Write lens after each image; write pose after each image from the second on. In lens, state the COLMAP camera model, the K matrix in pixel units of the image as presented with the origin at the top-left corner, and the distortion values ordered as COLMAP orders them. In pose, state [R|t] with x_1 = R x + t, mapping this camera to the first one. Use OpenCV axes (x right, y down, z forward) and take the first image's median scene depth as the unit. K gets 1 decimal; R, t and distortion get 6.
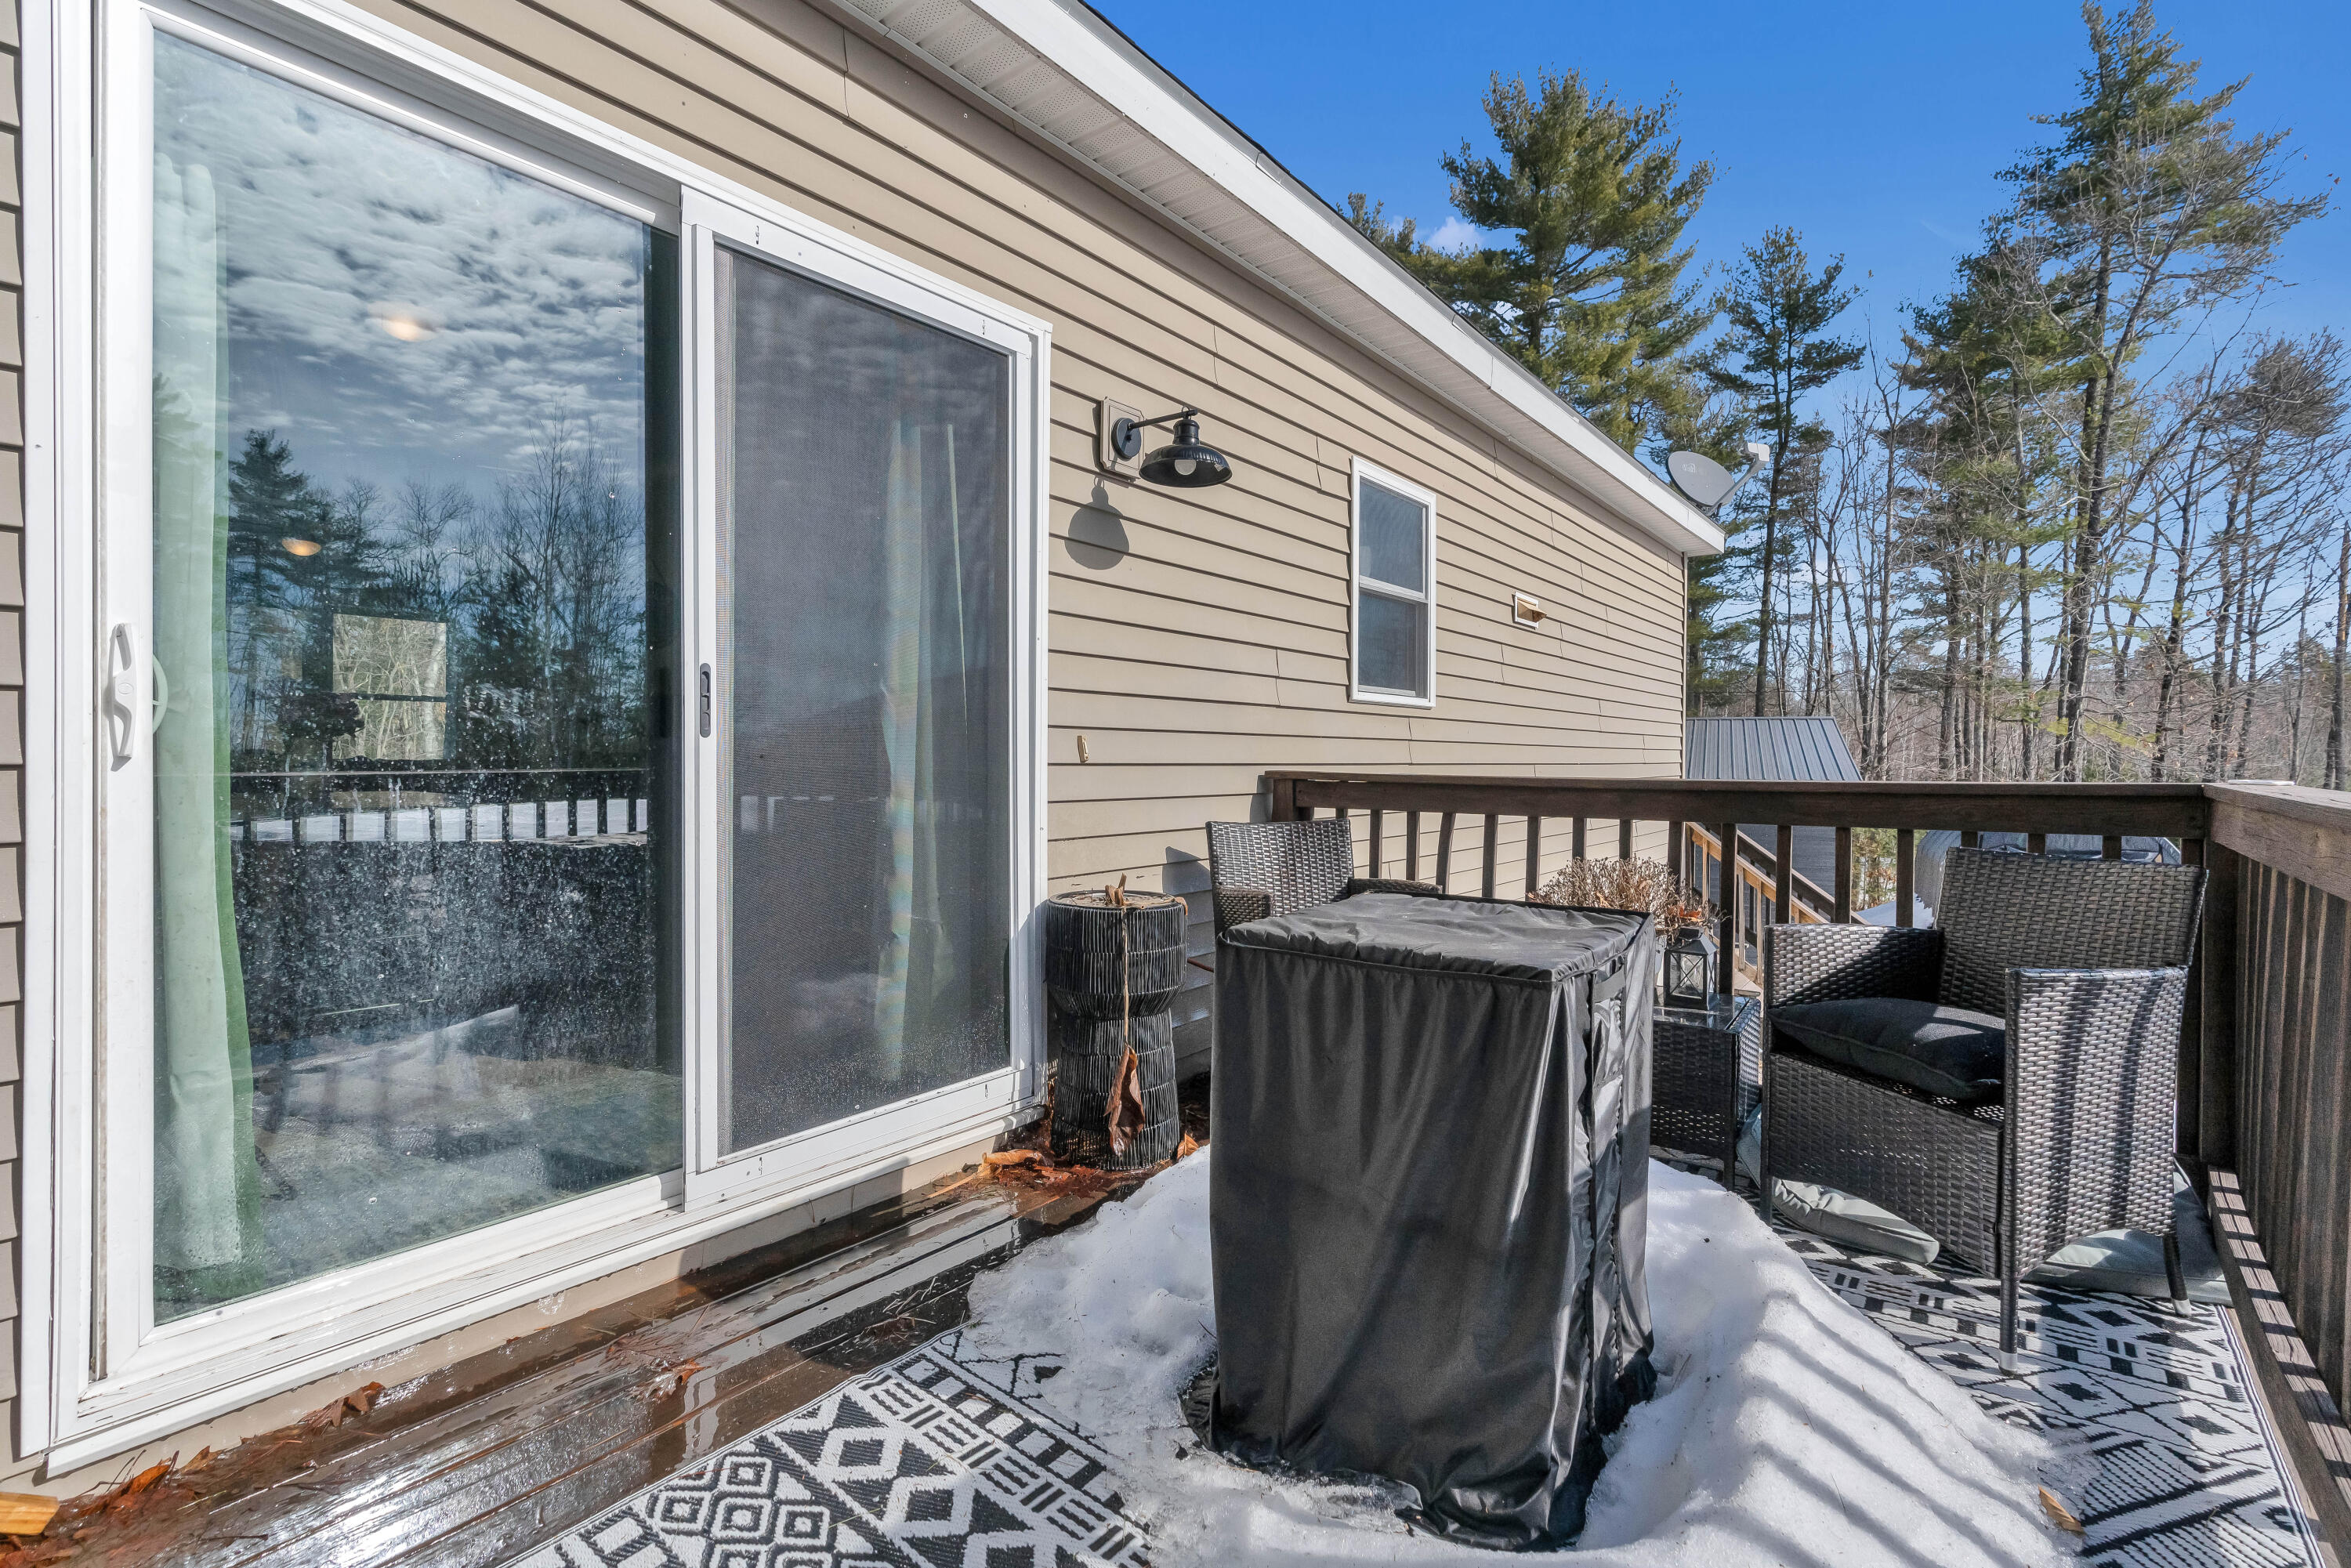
lens RADIAL K [[1068.0, 0, 1190.2], [0, 1068.0, 737.9], [0, 0, 1]] dist [-0.002025, 0.001531]
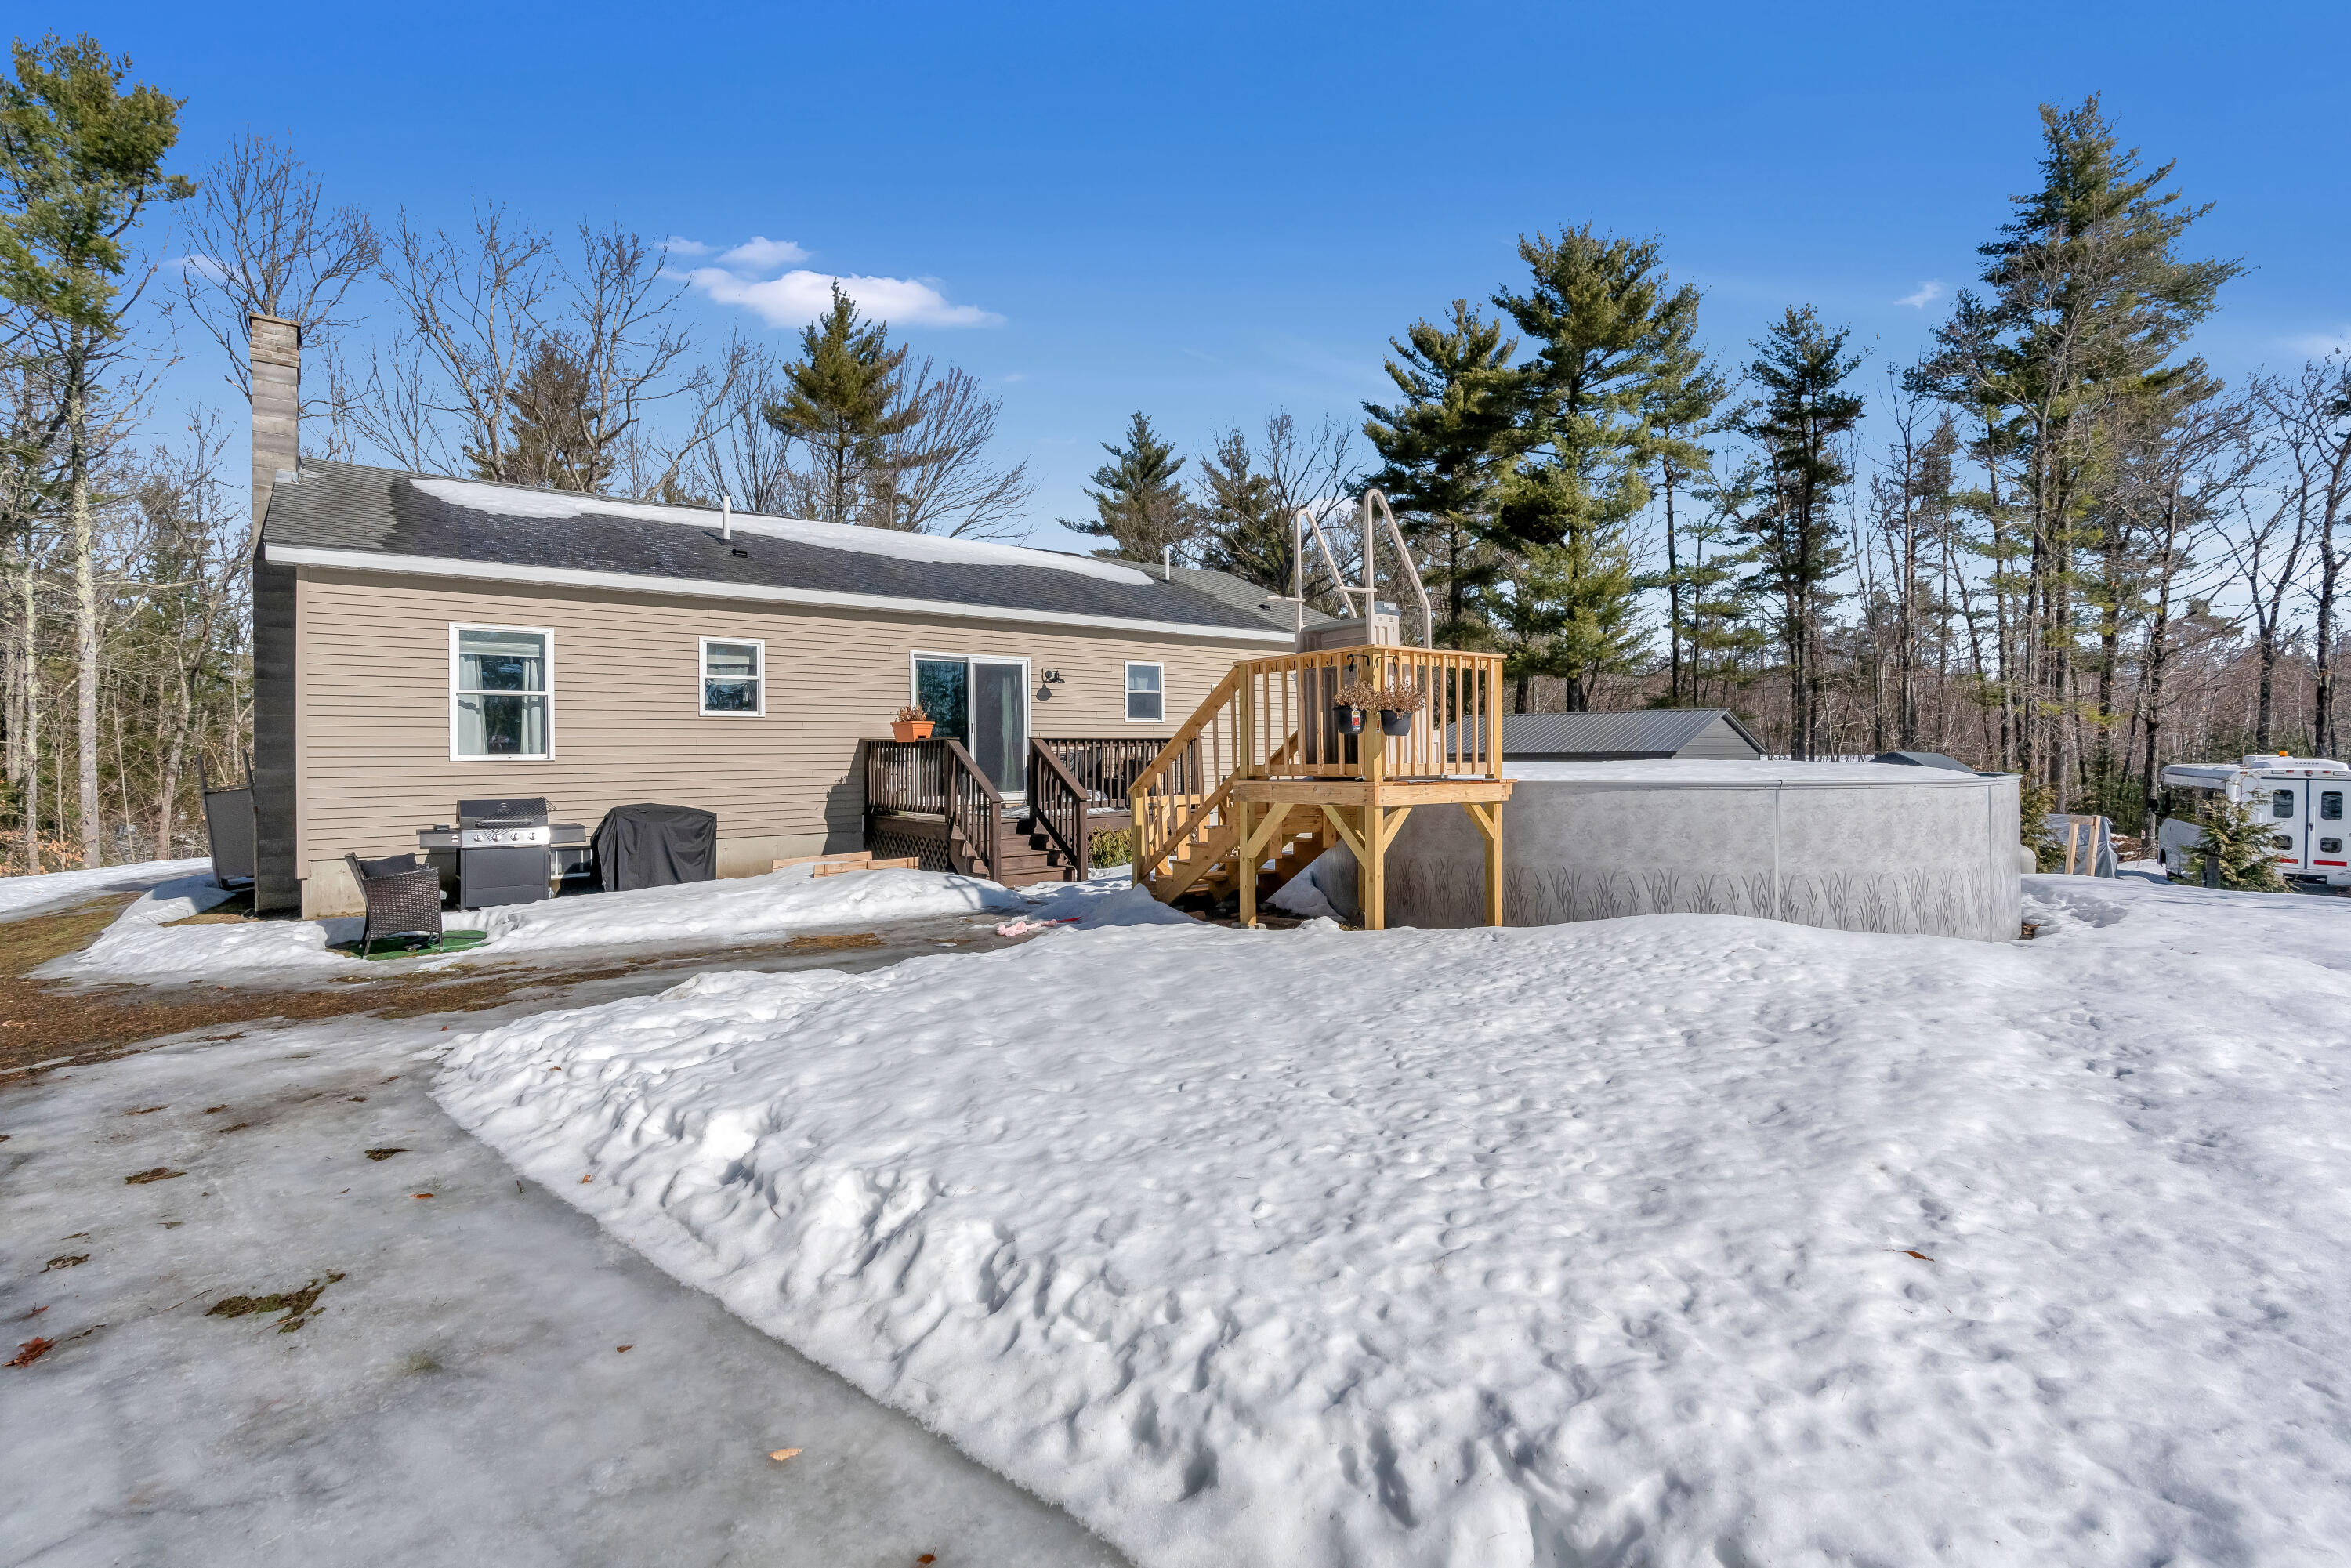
lens RADIAL K [[1068.0, 0, 1207.5], [0, 1068.0, 743.9], [0, 0, 1]] dist [-0.002025, 0.001531]
pose [[0.973480, -0.017914, -0.228068, 0.184303], [0.019604, 0.999795, 0.005149, 0.004122], [0.227929, -0.009483, 0.973632, -0.382215]]
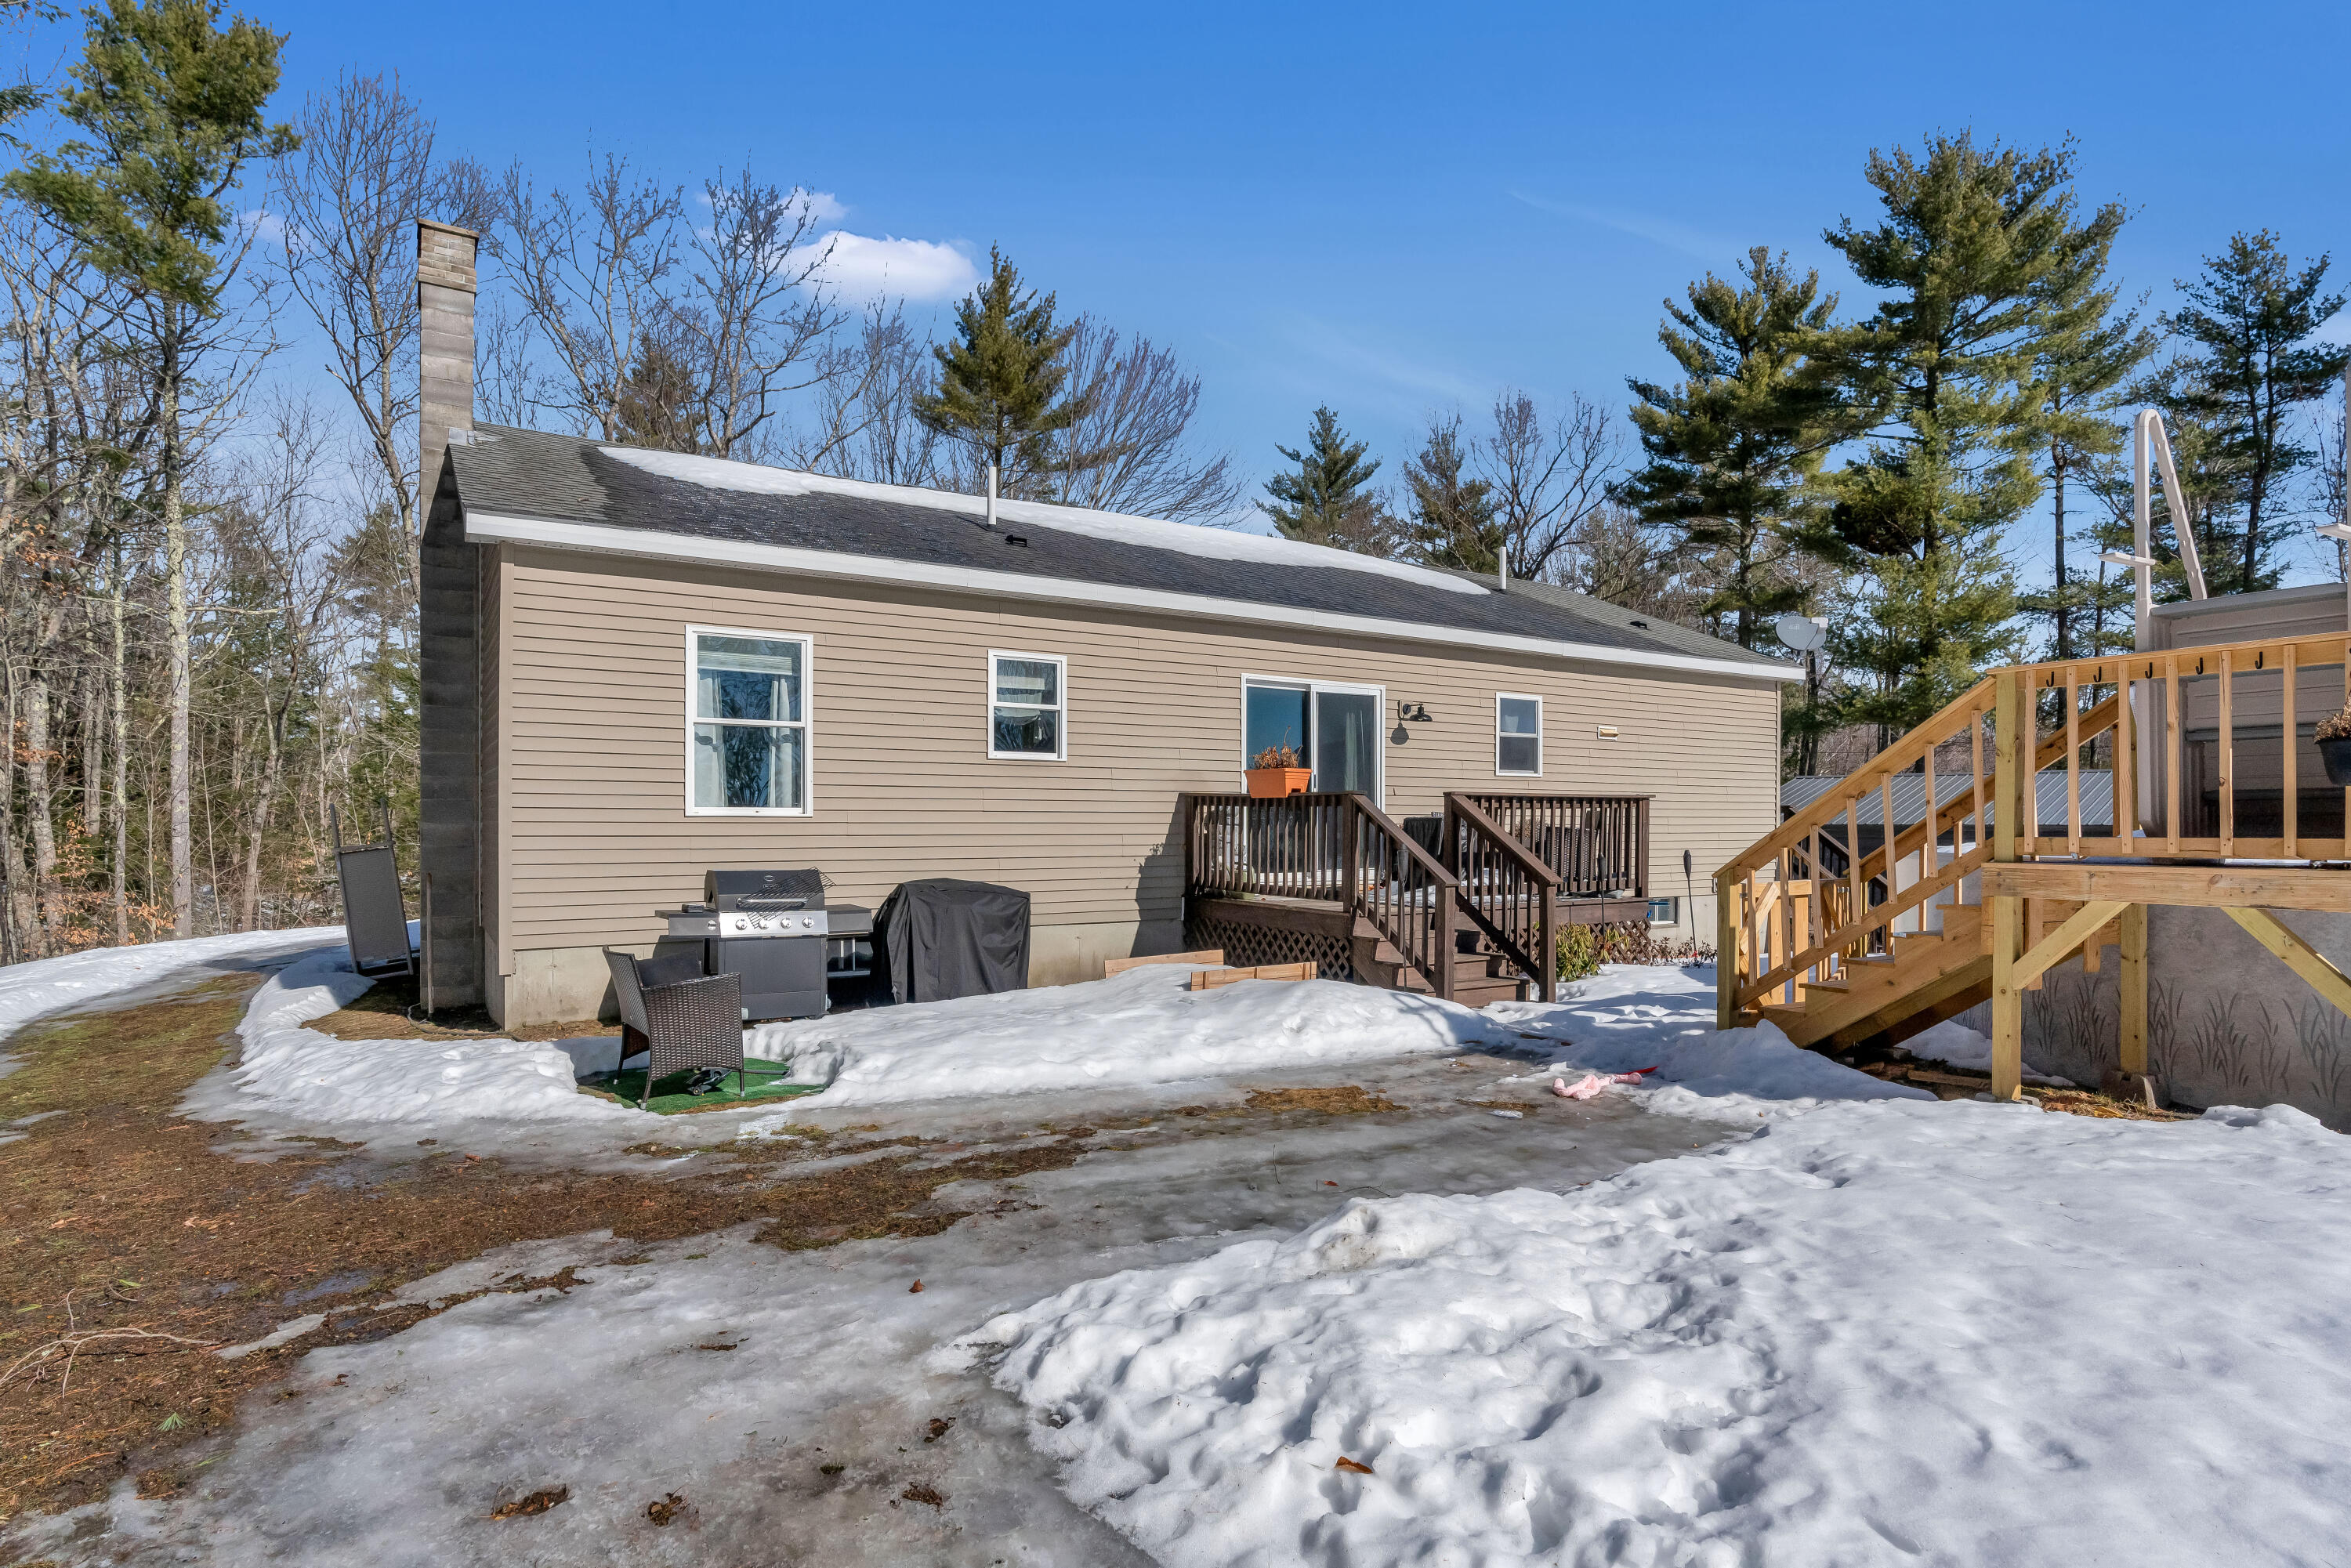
lens RADIAL K [[1243.6, 0, 1221.2], [0, 1243.6, 820.5], [0, 0, 1]] dist [0.004134, 0.000268]
pose [[0.945609, -0.003701, -0.325285, 0.074260], [0.008221, 0.999888, 0.012521, 0.005239], [0.325202, -0.014514, 0.945533, -0.334807]]
